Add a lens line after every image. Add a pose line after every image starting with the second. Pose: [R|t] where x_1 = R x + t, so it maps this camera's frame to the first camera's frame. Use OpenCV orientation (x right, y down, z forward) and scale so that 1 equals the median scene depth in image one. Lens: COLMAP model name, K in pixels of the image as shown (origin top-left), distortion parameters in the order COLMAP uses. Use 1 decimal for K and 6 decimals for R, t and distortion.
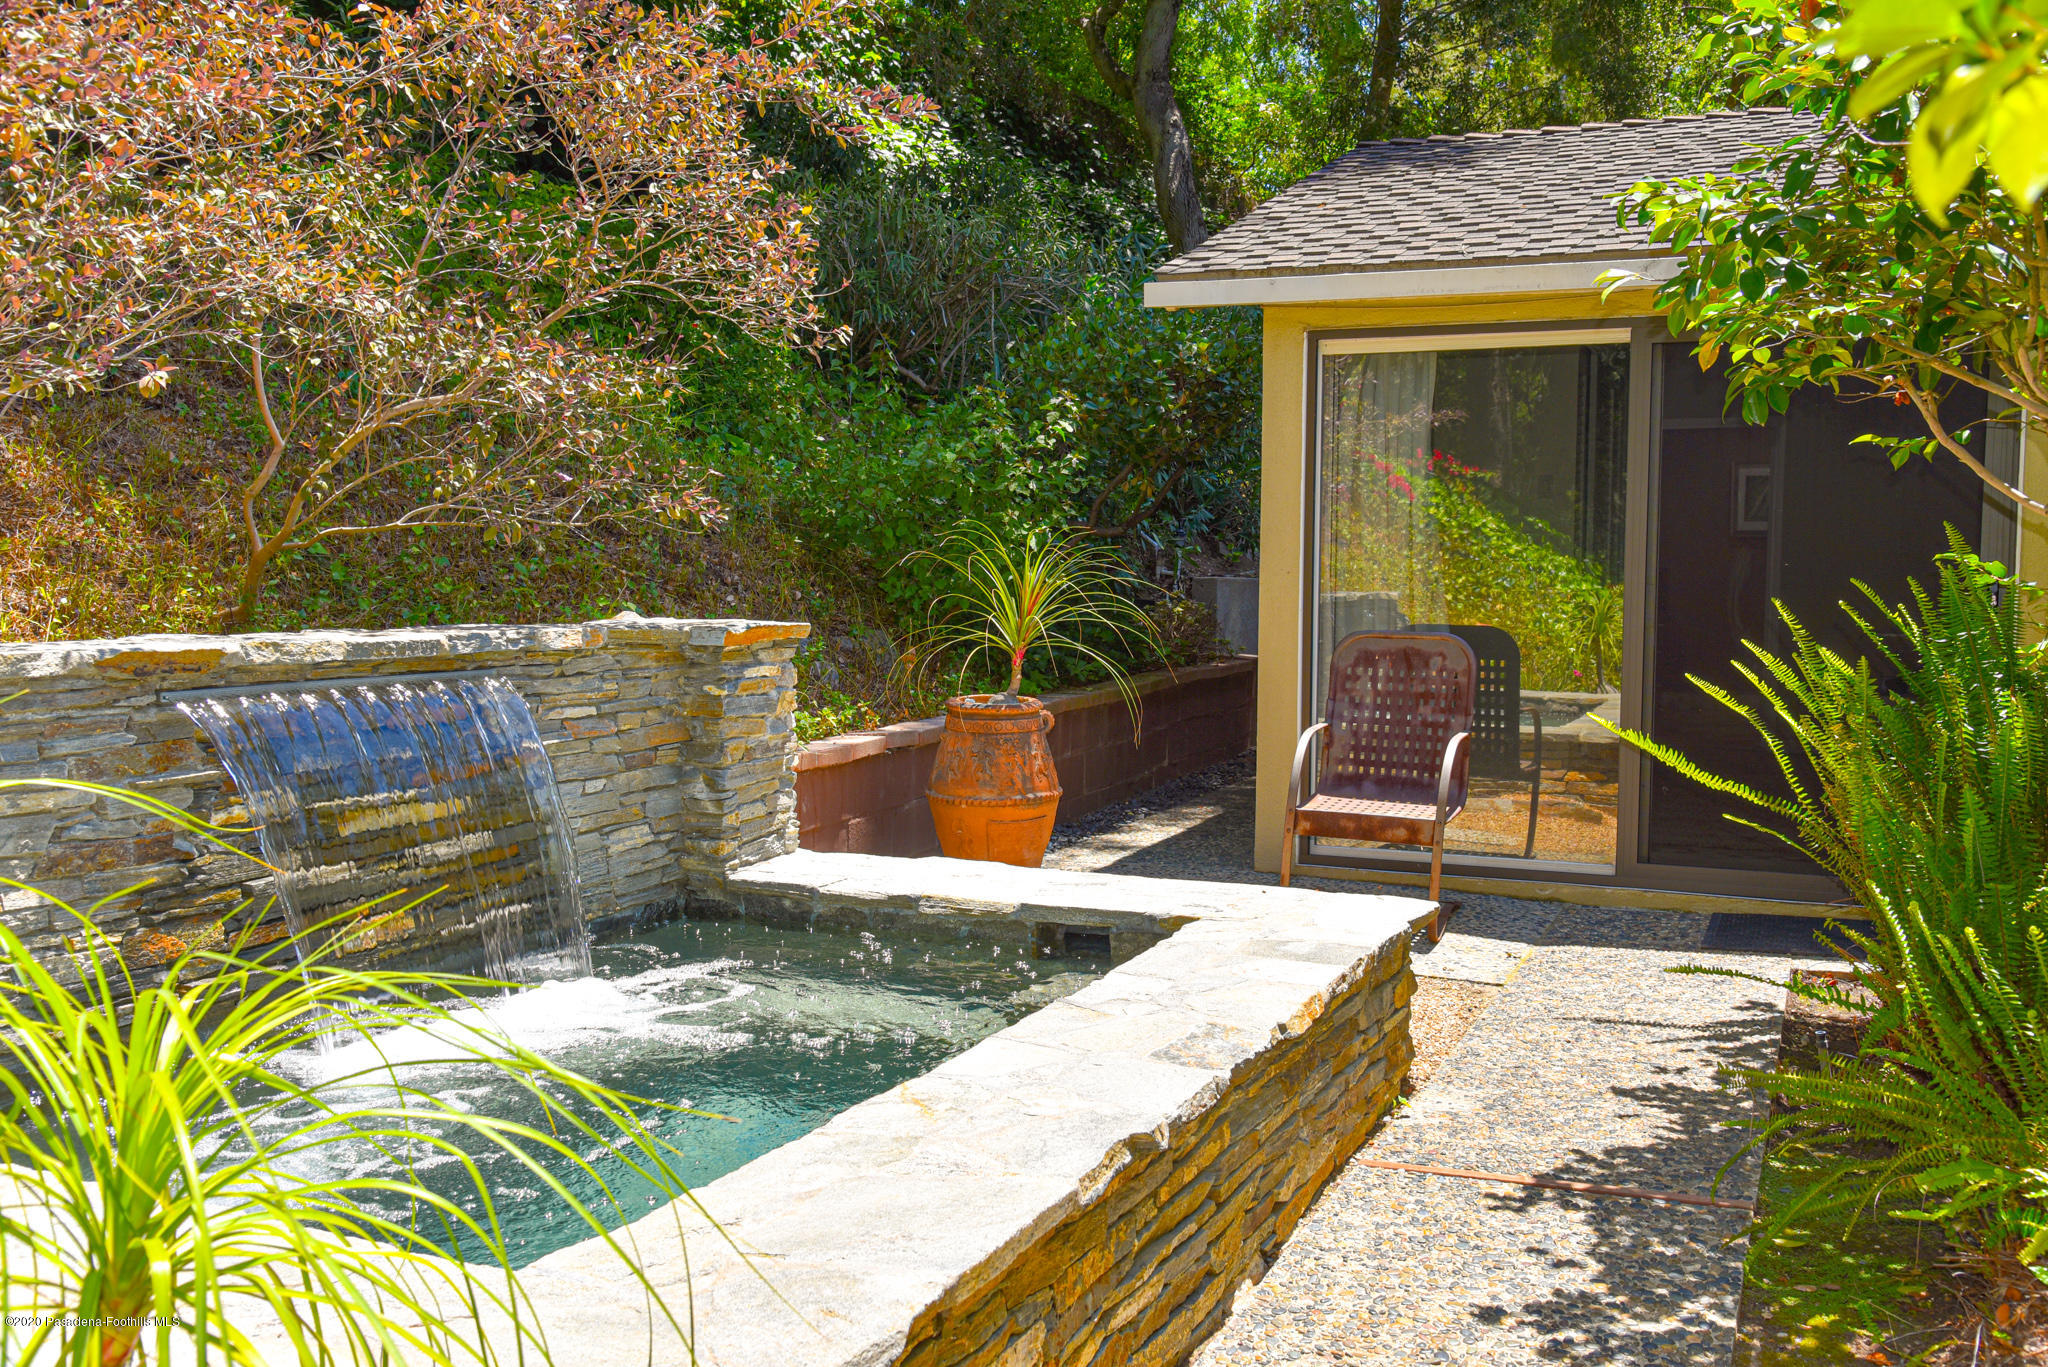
lens RADIAL K [[1906.7, 0, 1025.3], [0, 1906.7, 685.5], [0, 0, 1]] dist [-0.000186, 0.000000]
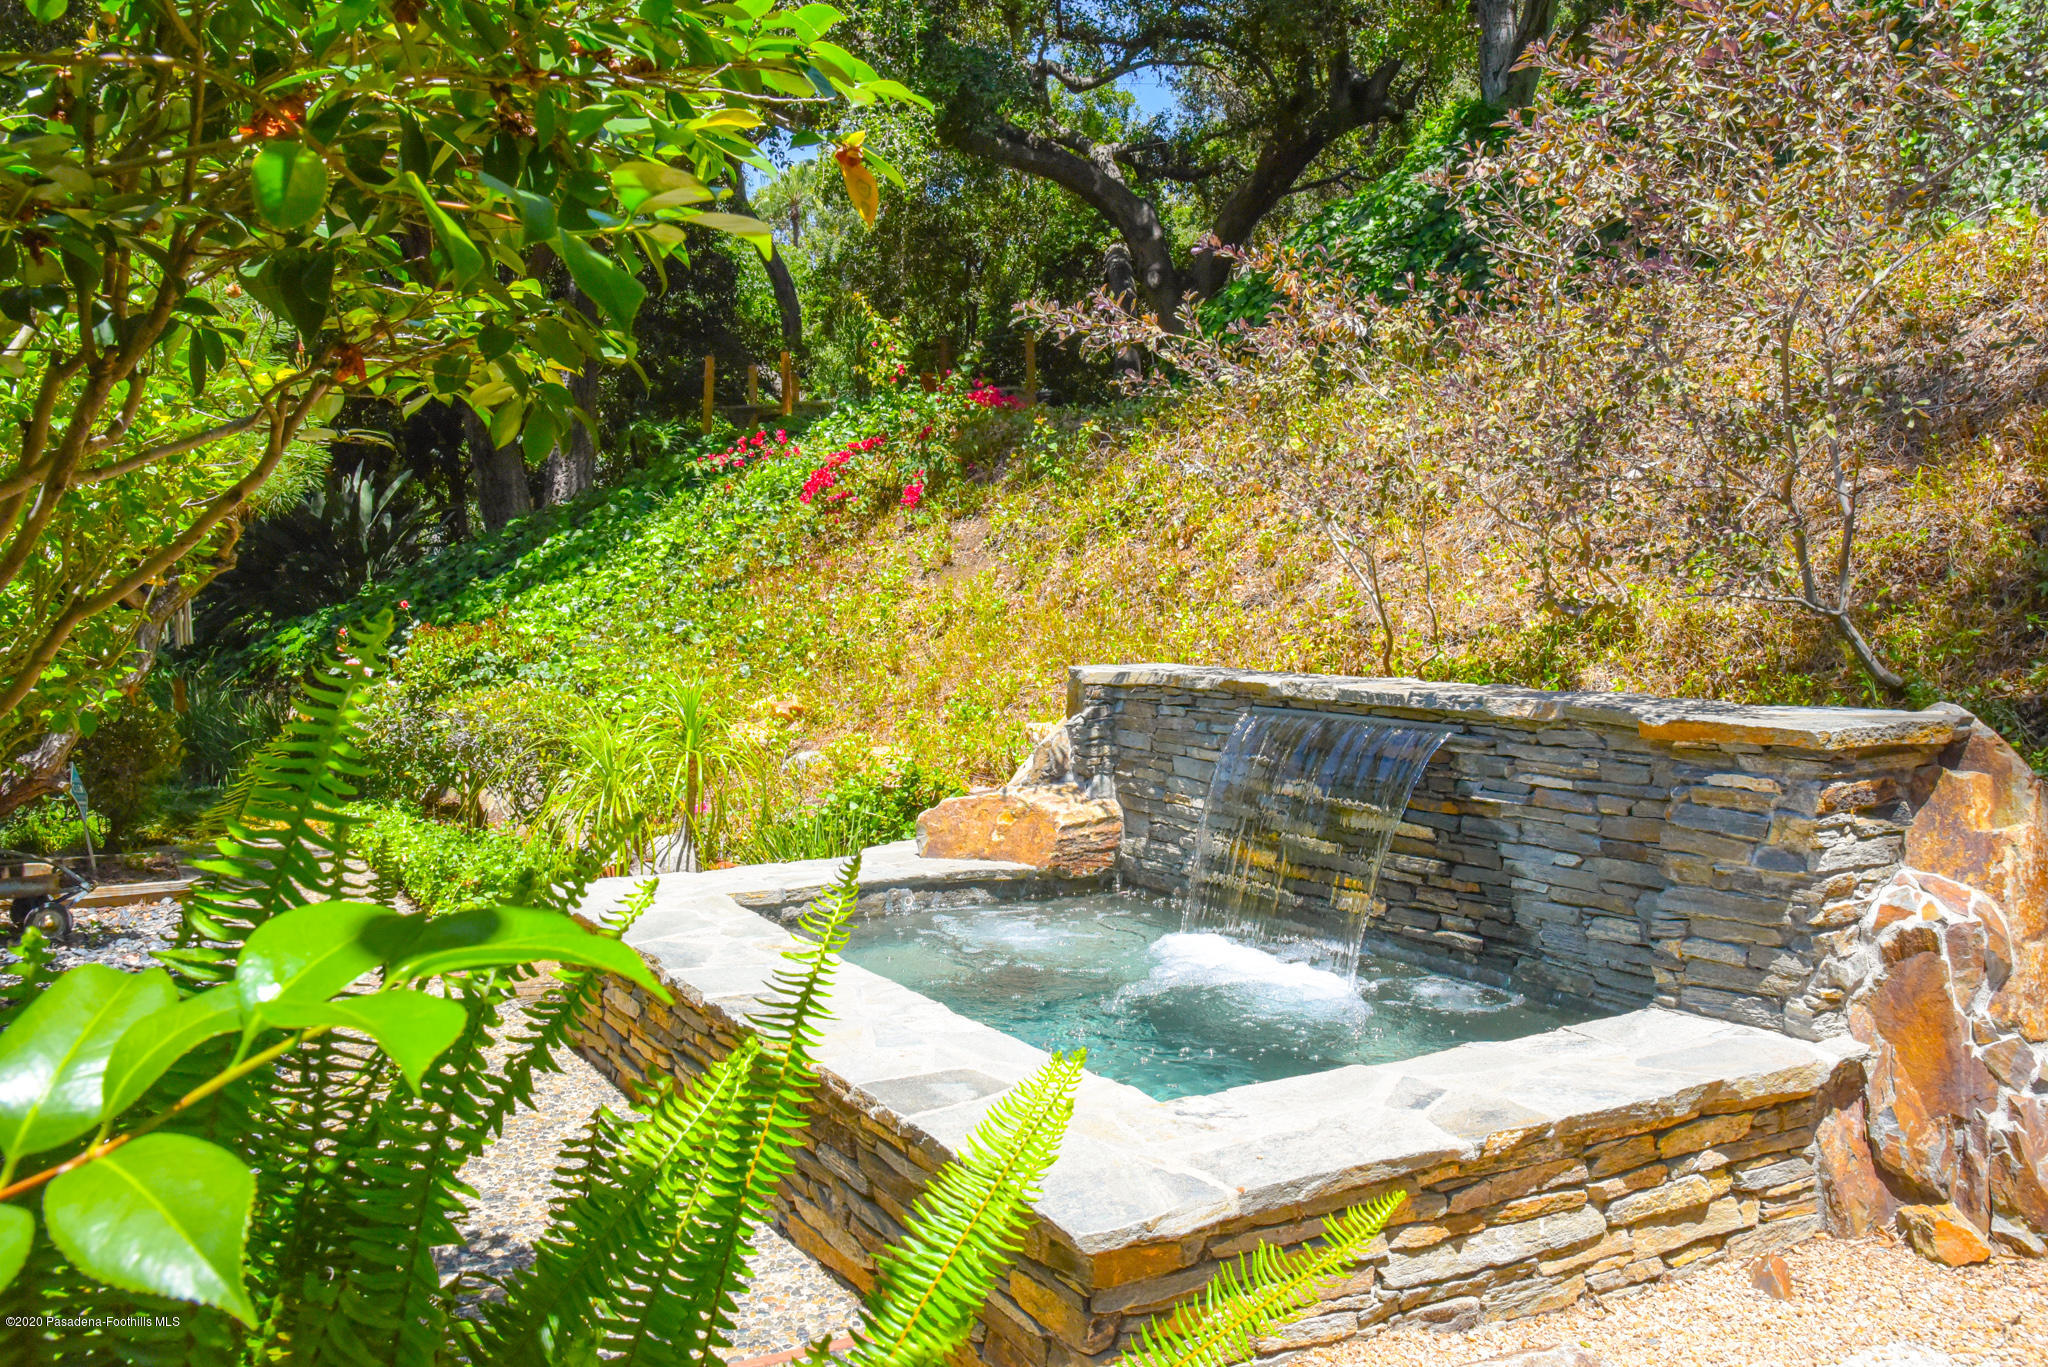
lens RADIAL K [[1756.3, 0, 1025.5], [0, 1756.3, 682.9], [0, 0, 1]] dist [-0.001697, -0.000368]
pose [[-0.590842, 0.047256, -0.805402, 0.686838], [-0.044709, 0.994831, 0.091169, -0.112200], [0.805547, 0.089875, -0.585676, 1.318470]]
